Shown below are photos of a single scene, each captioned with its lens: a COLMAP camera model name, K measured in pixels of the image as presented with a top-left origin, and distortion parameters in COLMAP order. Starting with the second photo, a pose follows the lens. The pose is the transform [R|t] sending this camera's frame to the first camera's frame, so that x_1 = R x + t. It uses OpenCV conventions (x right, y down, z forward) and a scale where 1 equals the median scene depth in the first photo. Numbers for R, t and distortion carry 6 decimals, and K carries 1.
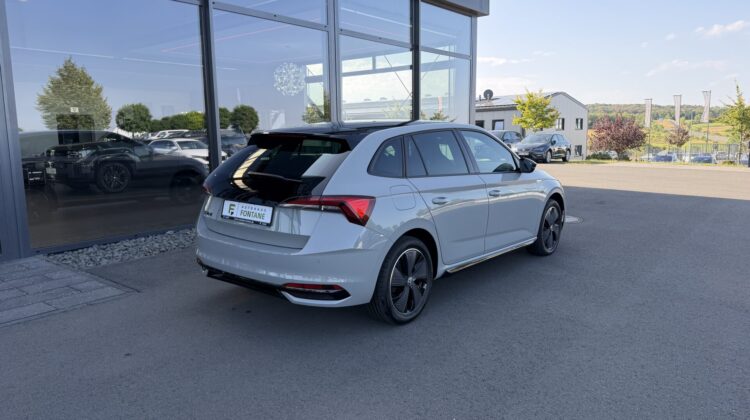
lens RADIAL K [[518.3, 0, 375.0], [0, 518.3, 210.0], [0, 0, 1]] dist [0.104496, -0.139358]
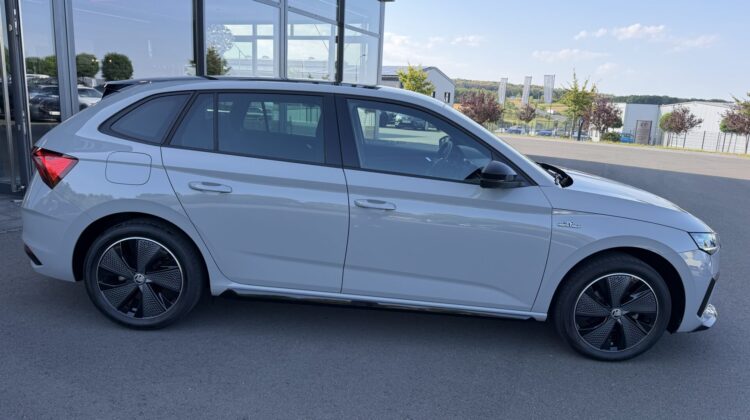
lens RADIAL K [[518.3, 0, 375.0], [0, 518.3, 210.0], [0, 0, 1]] dist [0.104496, -0.139358]
pose [[0.969646, 0.009894, 0.244313, -0.044657], [-0.026278, 0.997611, 0.063891, 0.011692], [-0.243097, -0.068372, 0.967589, -0.071606]]
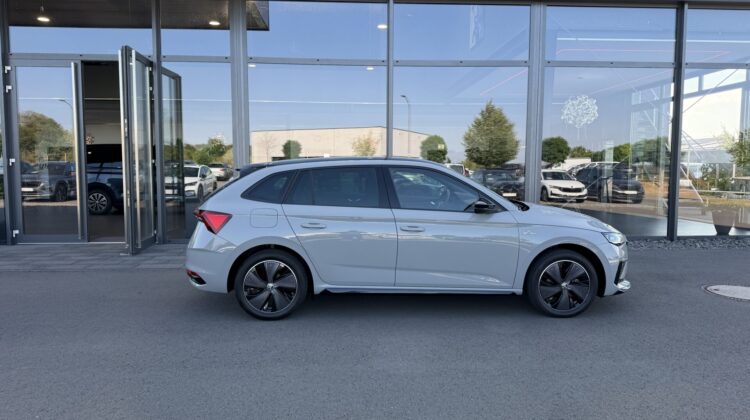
lens RADIAL K [[518.3, 0, 375.0], [0, 518.3, 210.0], [0, 0, 1]] dist [0.104496, -0.139358]
pose [[0.677778, 0.078094, -0.731108, 0.123316], [-0.119580, 0.992813, -0.004810, -0.007509], [0.725477, 0.090686, 0.682245, 0.033977]]
